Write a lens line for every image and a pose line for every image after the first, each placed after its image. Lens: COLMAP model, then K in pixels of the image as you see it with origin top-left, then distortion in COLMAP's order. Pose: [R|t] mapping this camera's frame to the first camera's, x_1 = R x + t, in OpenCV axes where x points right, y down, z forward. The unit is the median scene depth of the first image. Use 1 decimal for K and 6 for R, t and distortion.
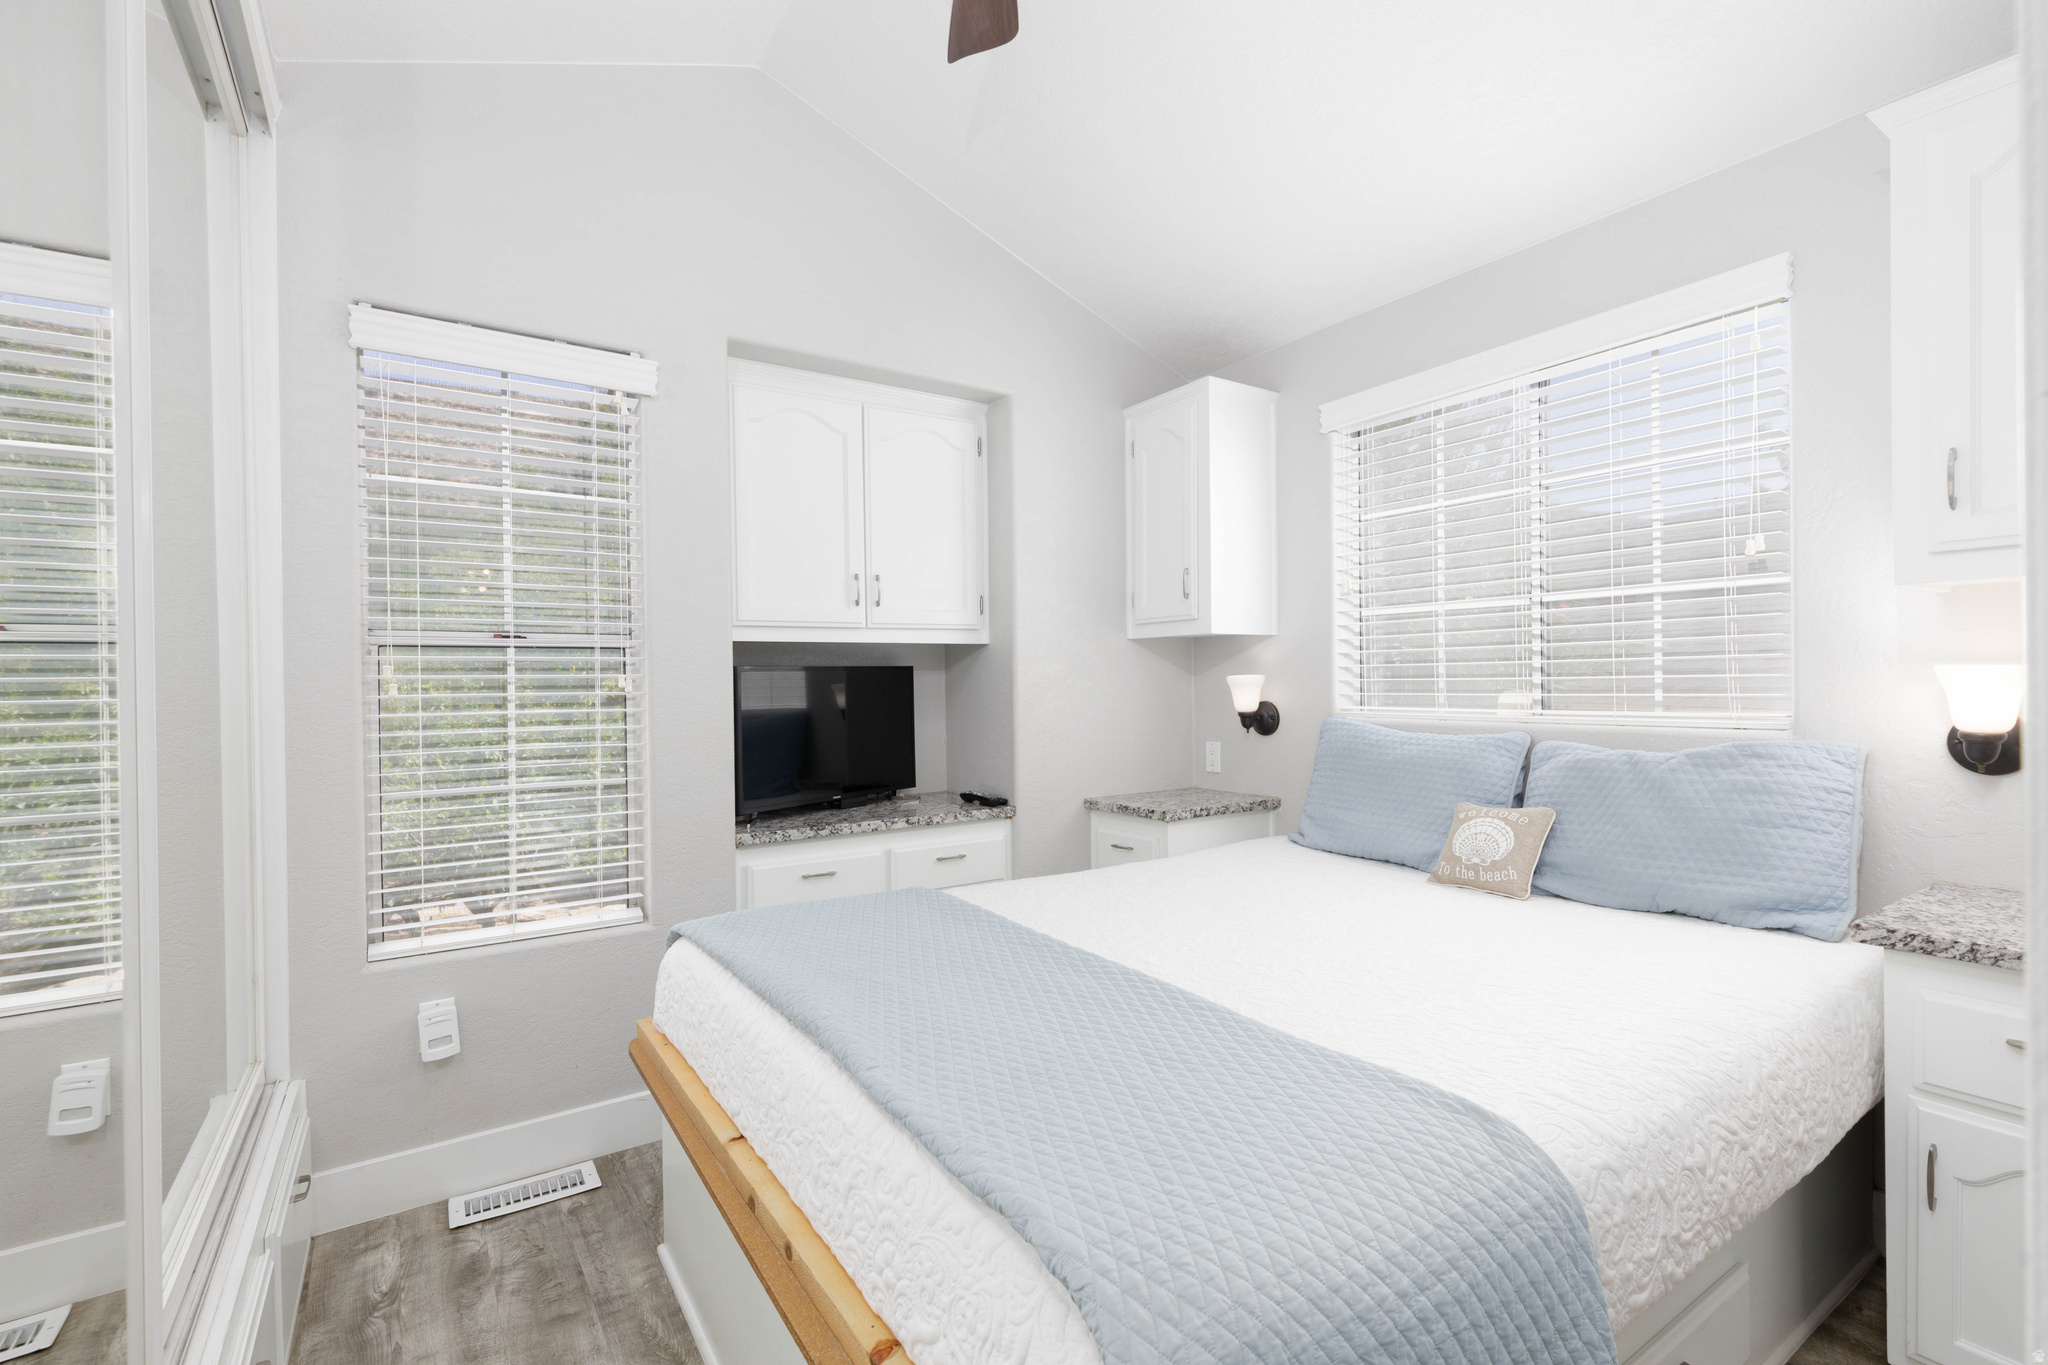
lens RADIAL K [[920.6, 0, 1031.2], [0, 920.6, 682.3], [0, 0, 1]] dist [0.002470, -0.000177]
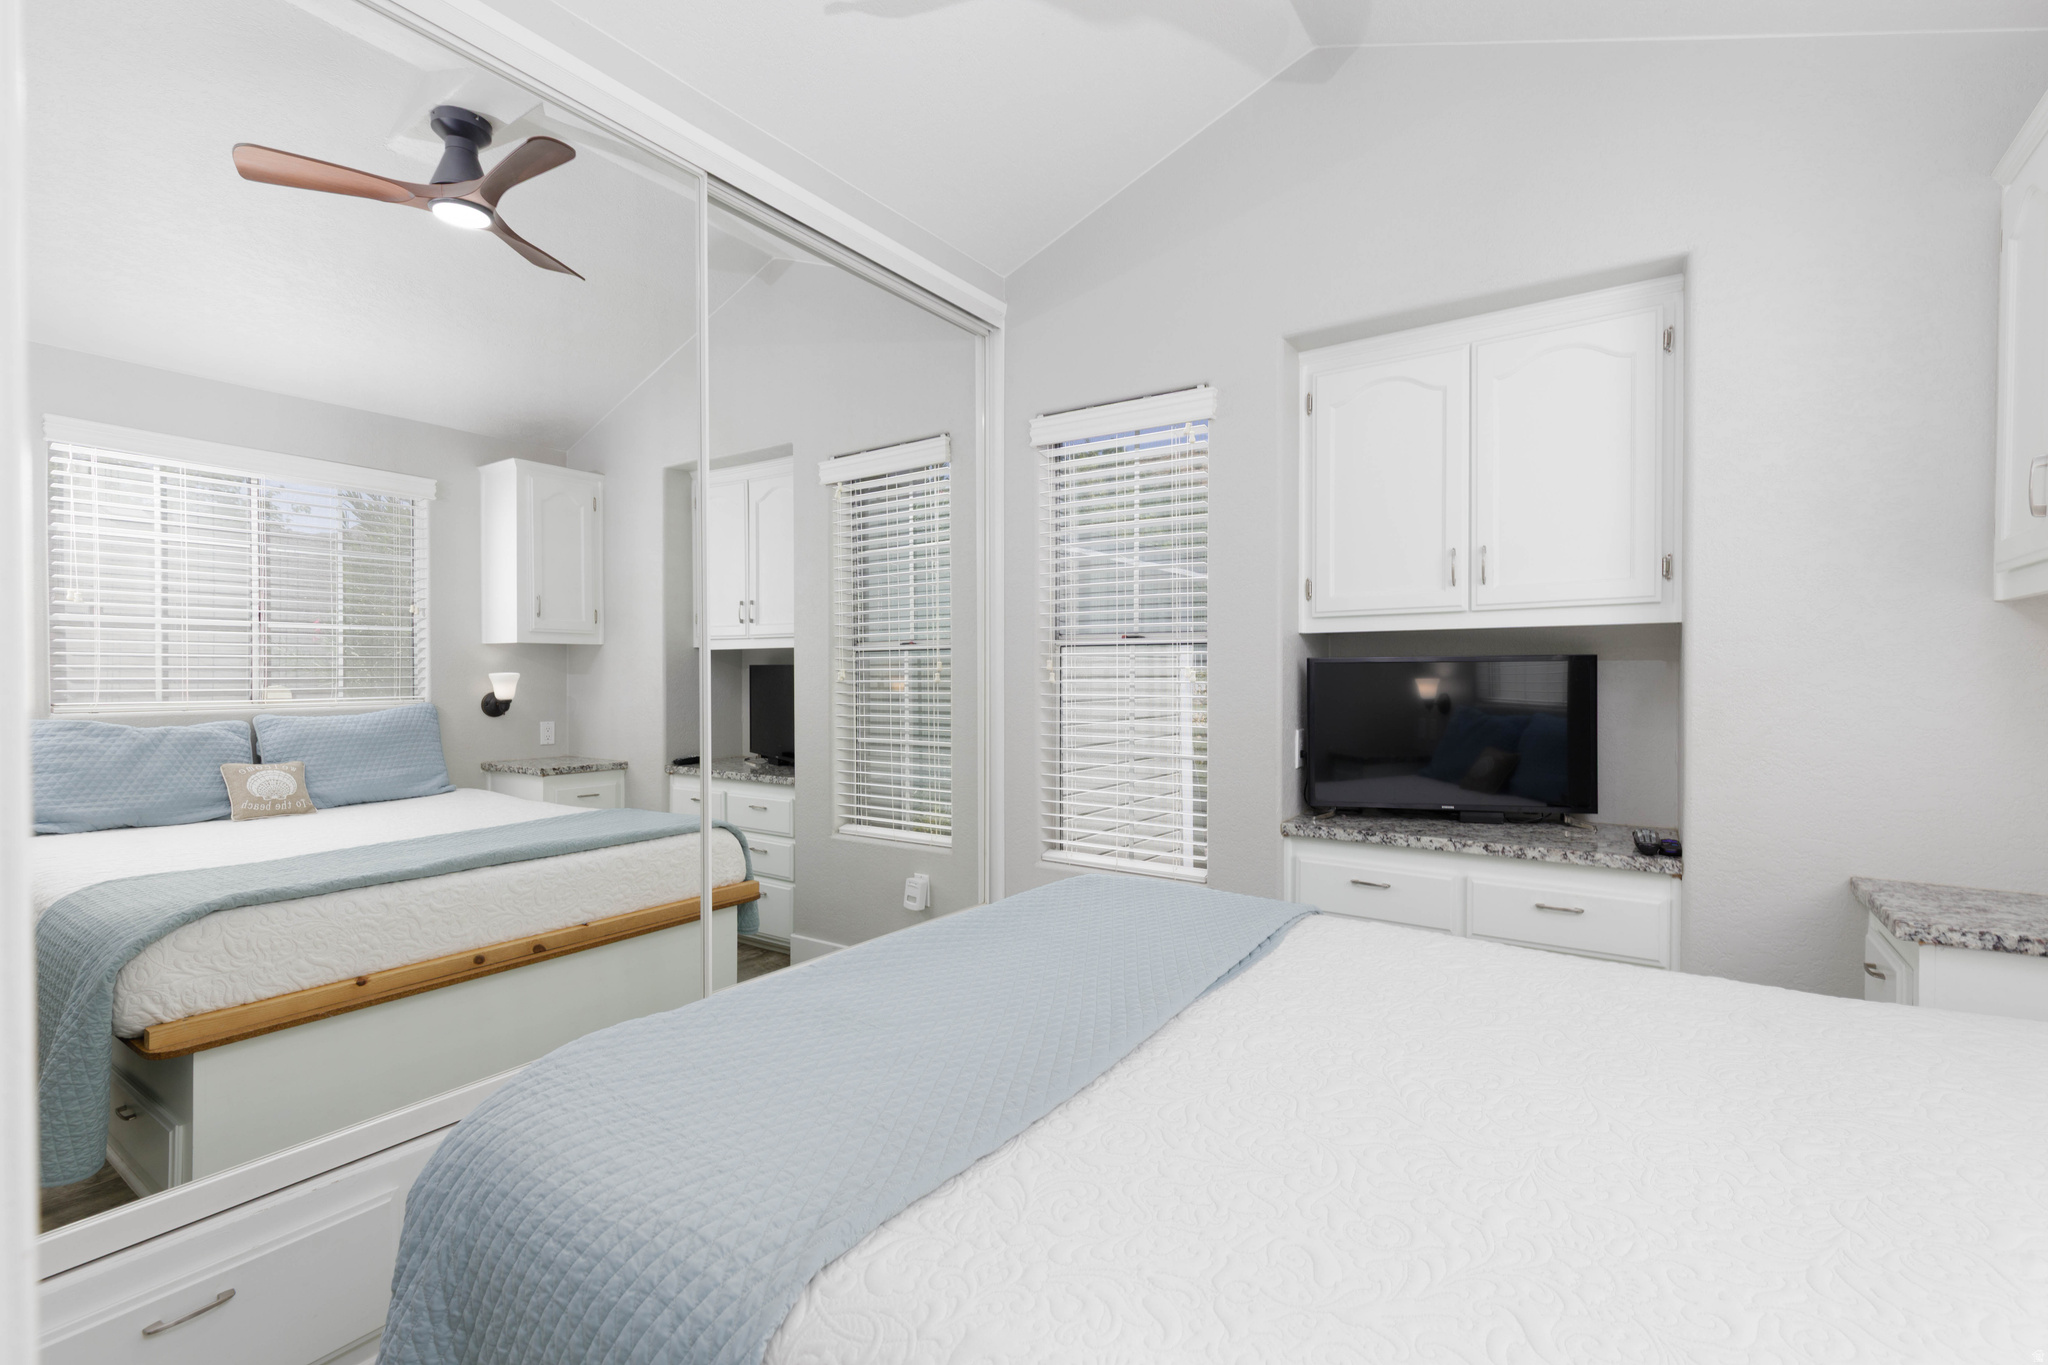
lens RADIAL K [[920.6, 0, 1024.0], [0, 920.6, 677.6], [0, 0, 1]] dist [0.002470, -0.000177]
pose [[0.351641, 0.014106, -0.936029, 0.499967], [-0.005924, 0.999900, 0.012843, -0.006796], [0.936116, 0.001029, 0.351690, 0.347272]]
